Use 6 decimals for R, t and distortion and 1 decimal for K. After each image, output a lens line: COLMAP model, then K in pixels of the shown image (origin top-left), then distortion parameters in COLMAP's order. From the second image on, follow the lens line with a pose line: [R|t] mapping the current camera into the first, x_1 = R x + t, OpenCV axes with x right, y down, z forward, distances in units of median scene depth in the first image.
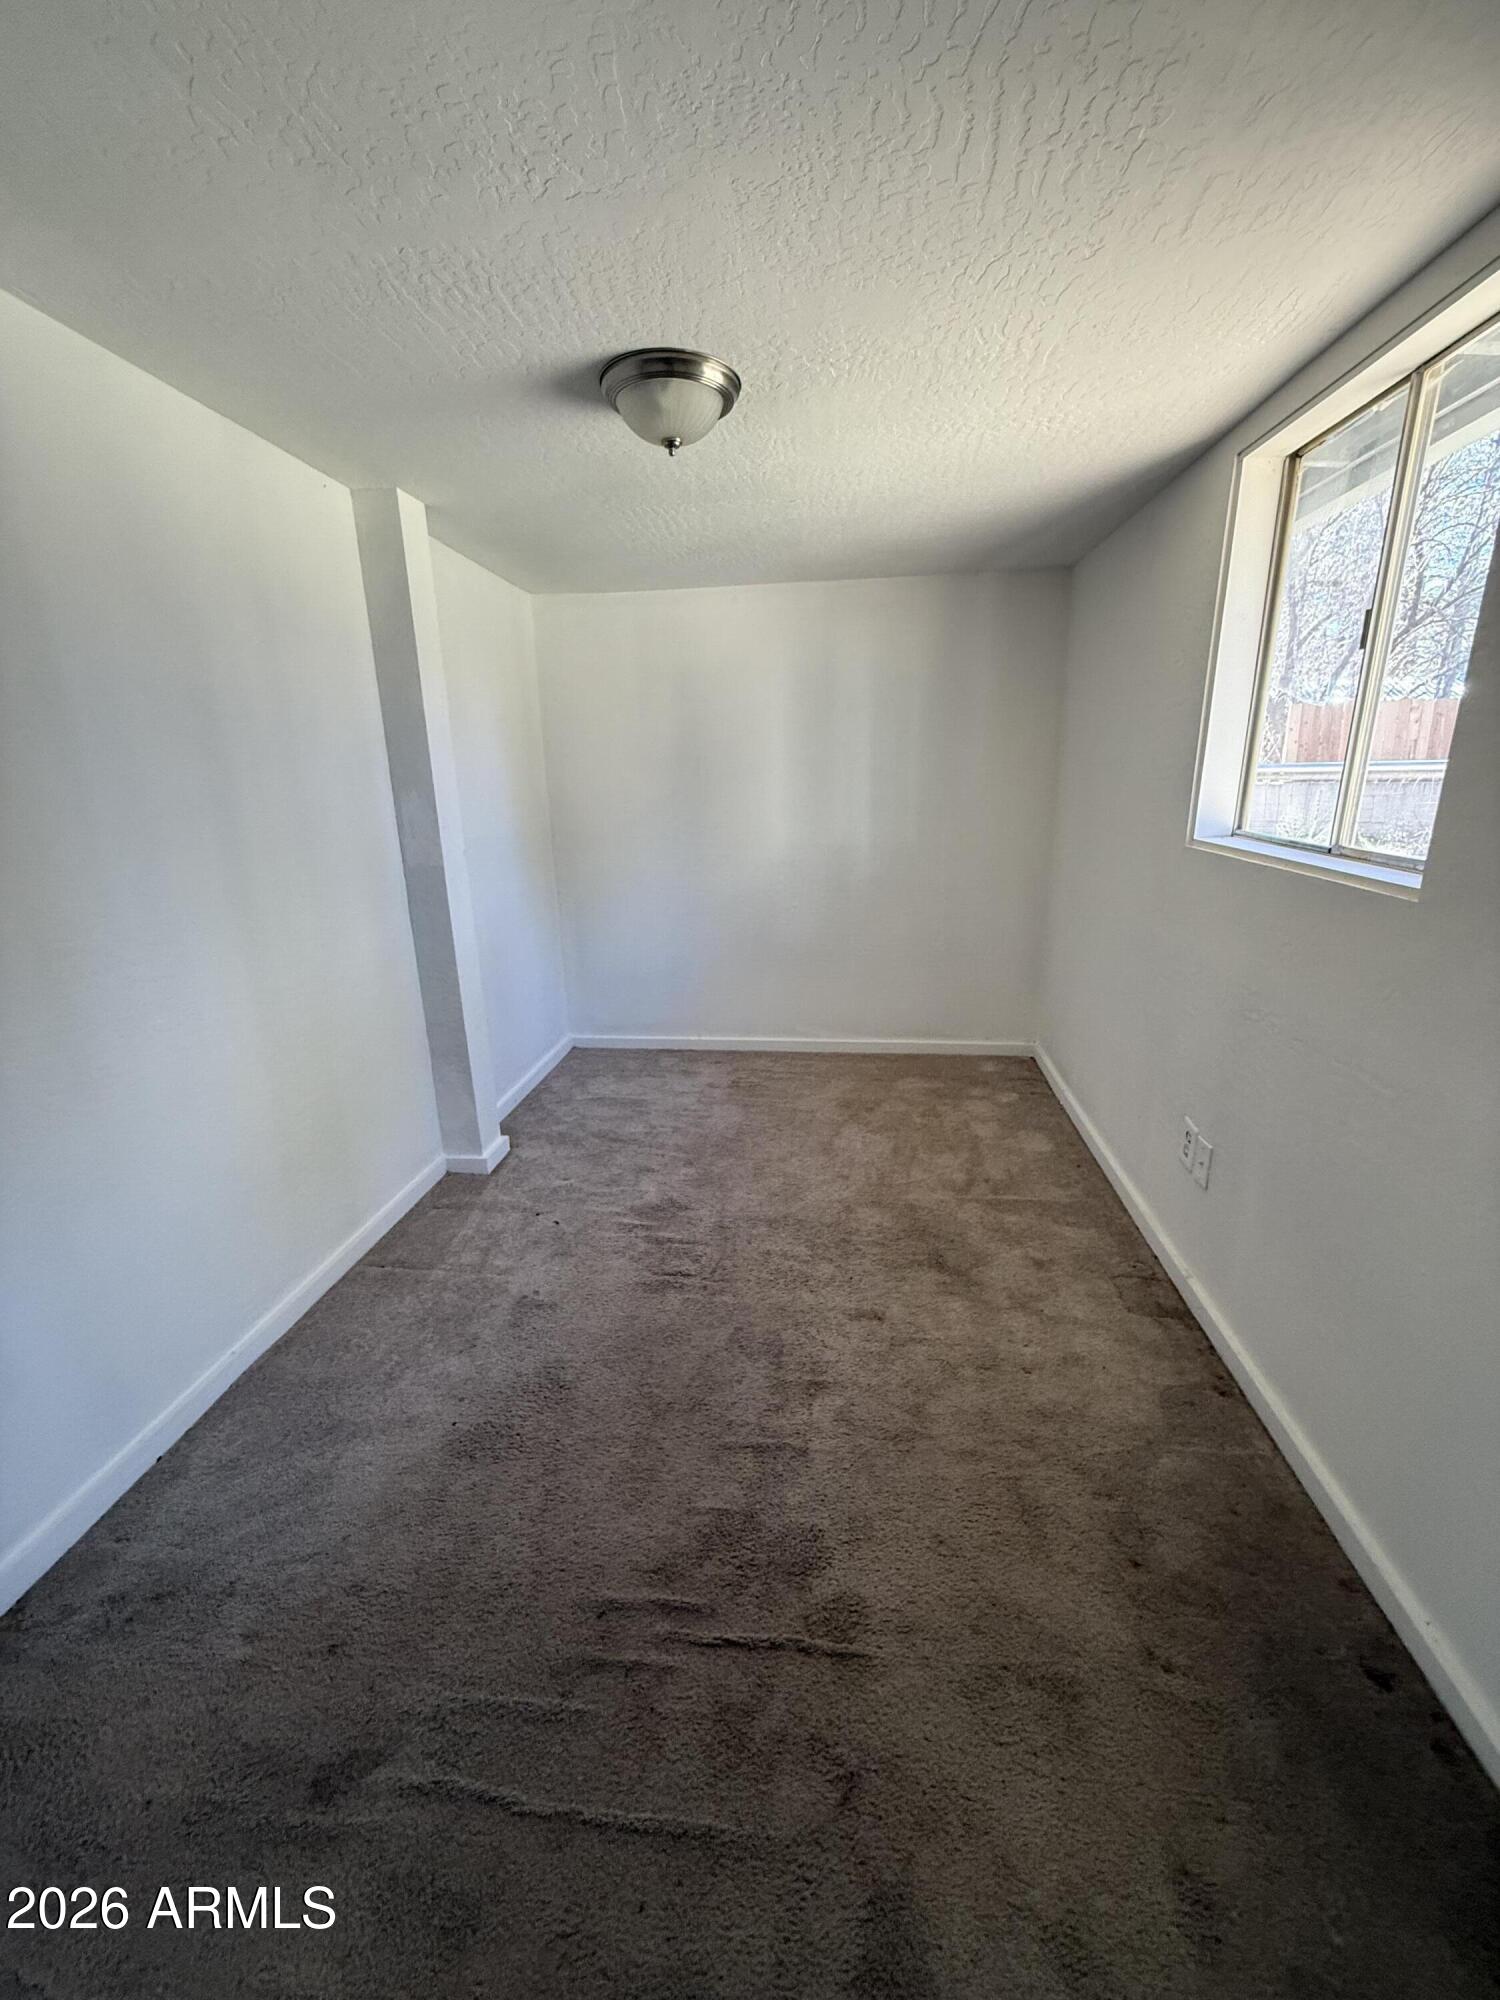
lens RADIAL K [[804.9, 0, 749.0], [0, 804.9, 995.1], [0, 0, 1]] dist [-0.000325, -0.000012]
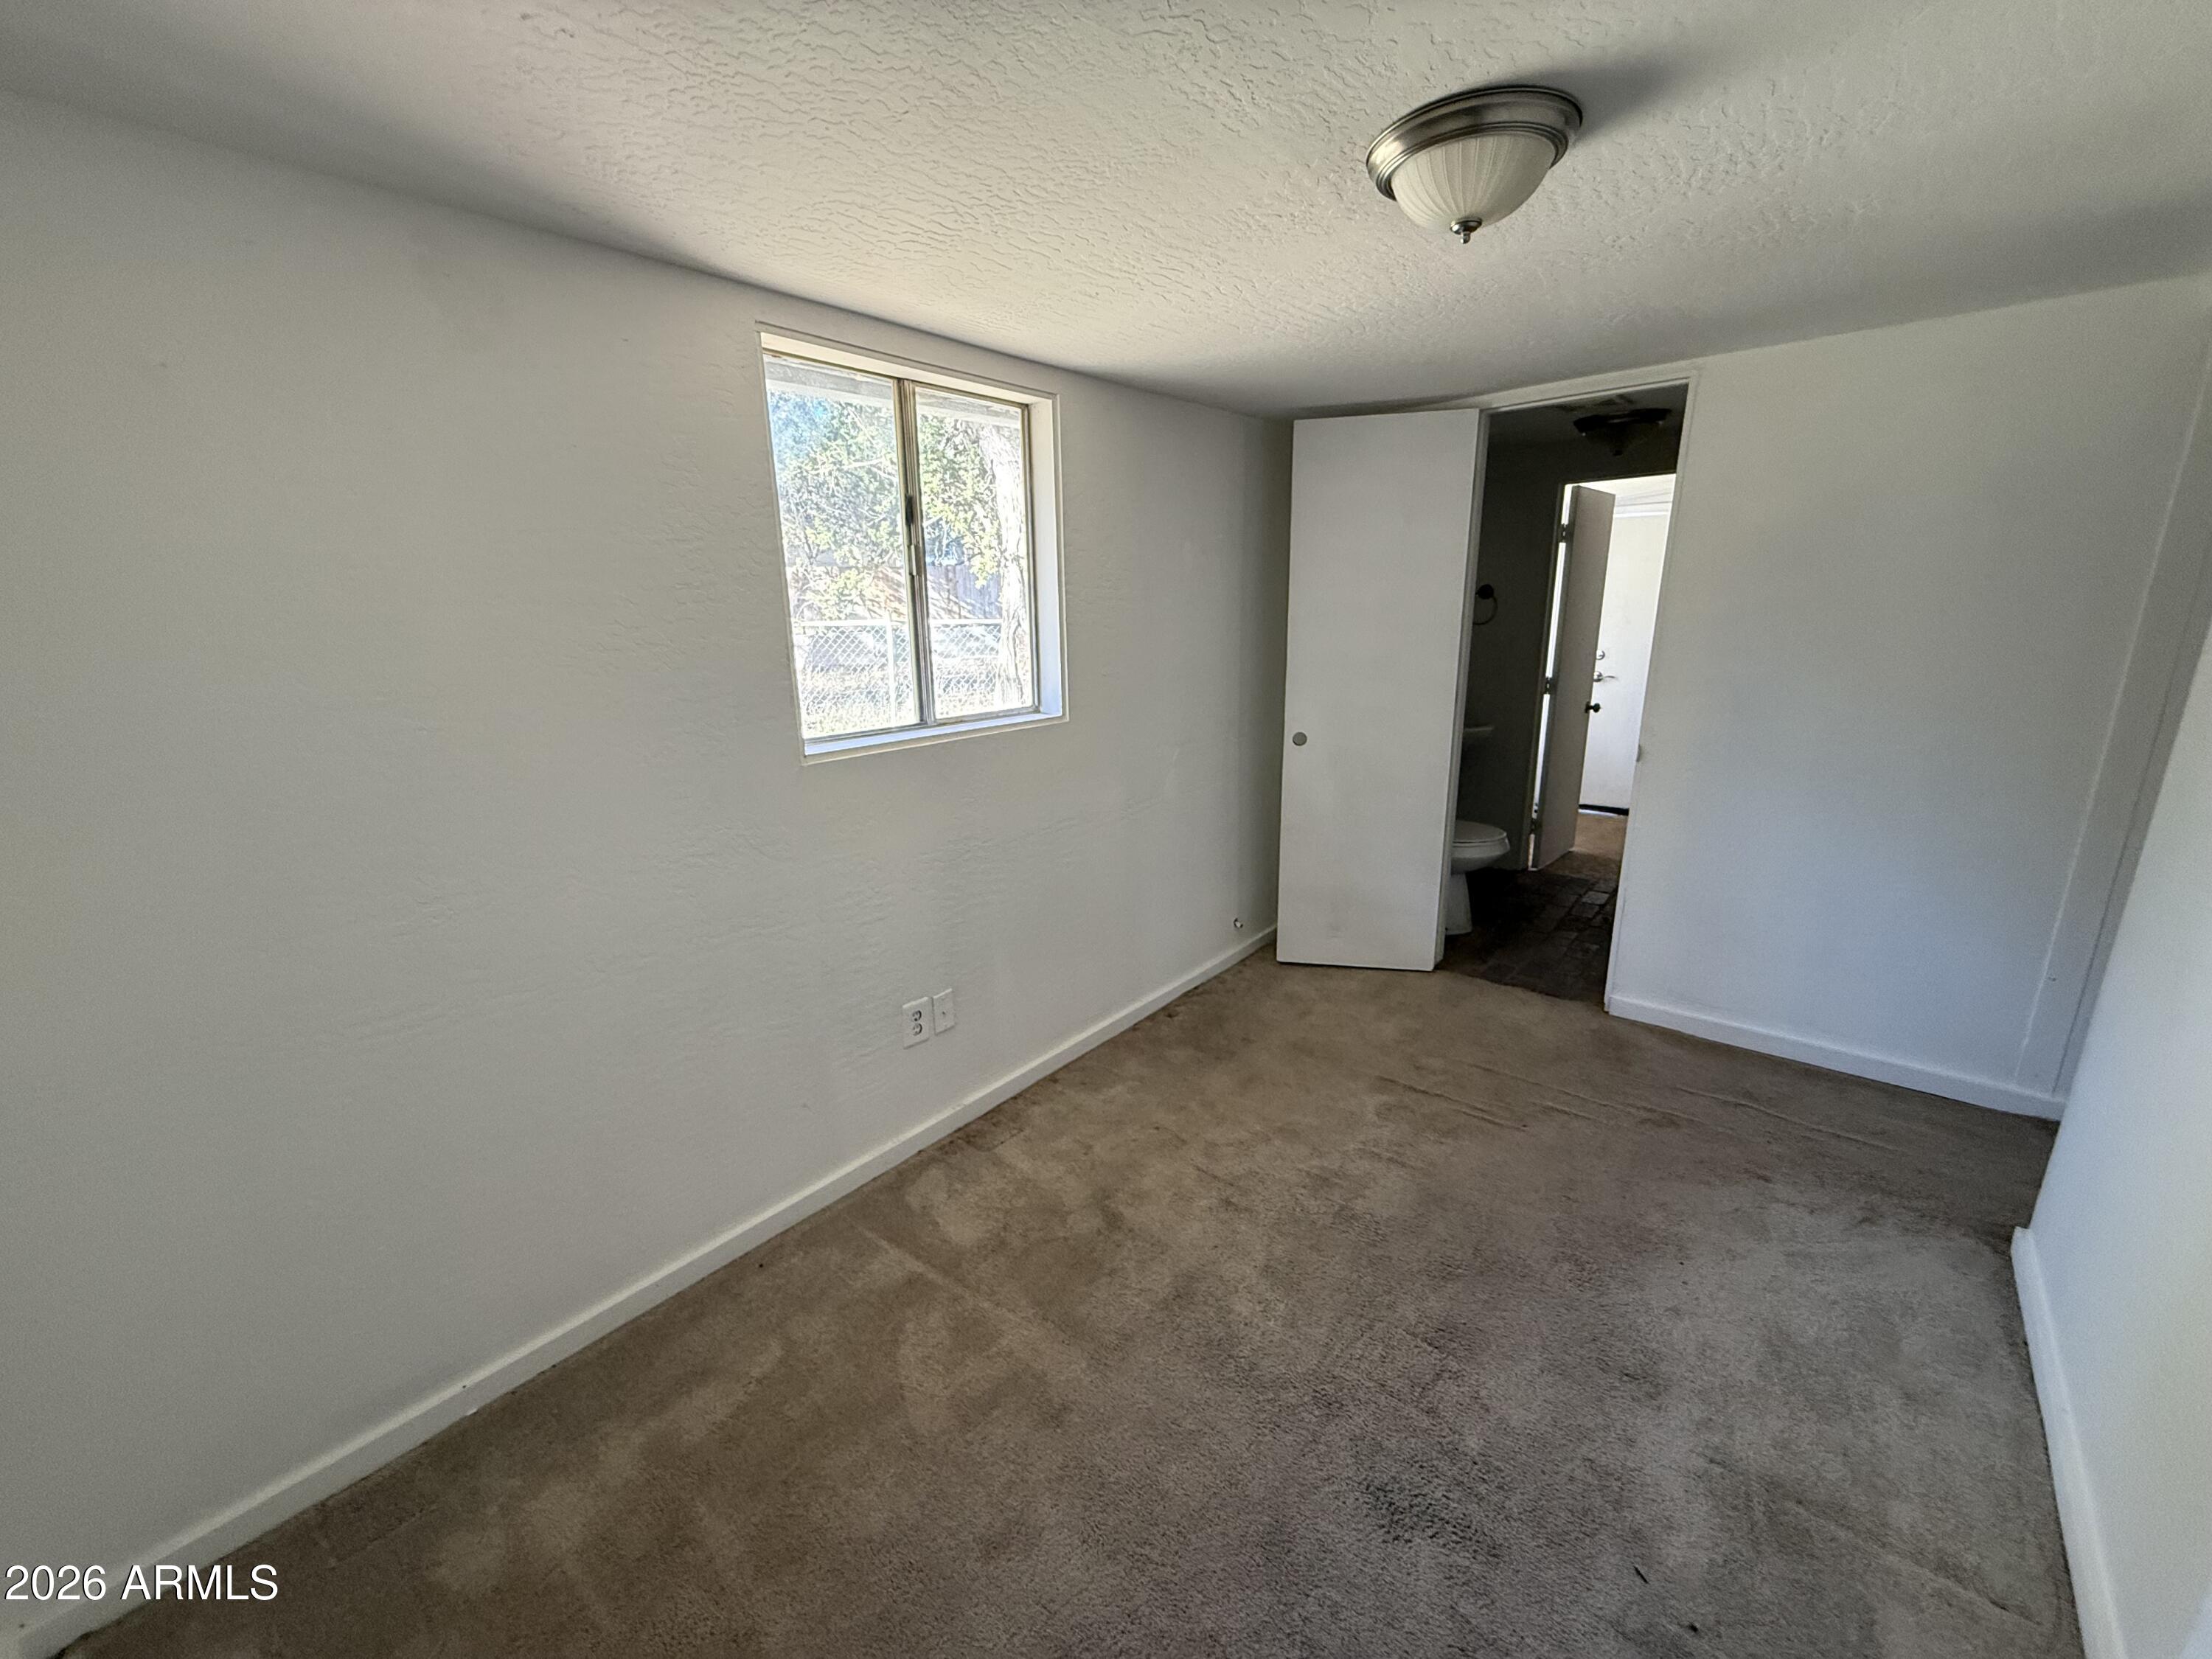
lens RADIAL K [[890.2, 0, 1108.2], [0, 890.2, 835.4], [0, 0, 1]] dist [-0.000325, -0.000012]
pose [[-0.836866, -0.108095, 0.536629, -0.321162], [0.184975, 0.866805, 0.463070, -0.660792], [-0.515208, 0.486790, -0.705405, 2.027067]]
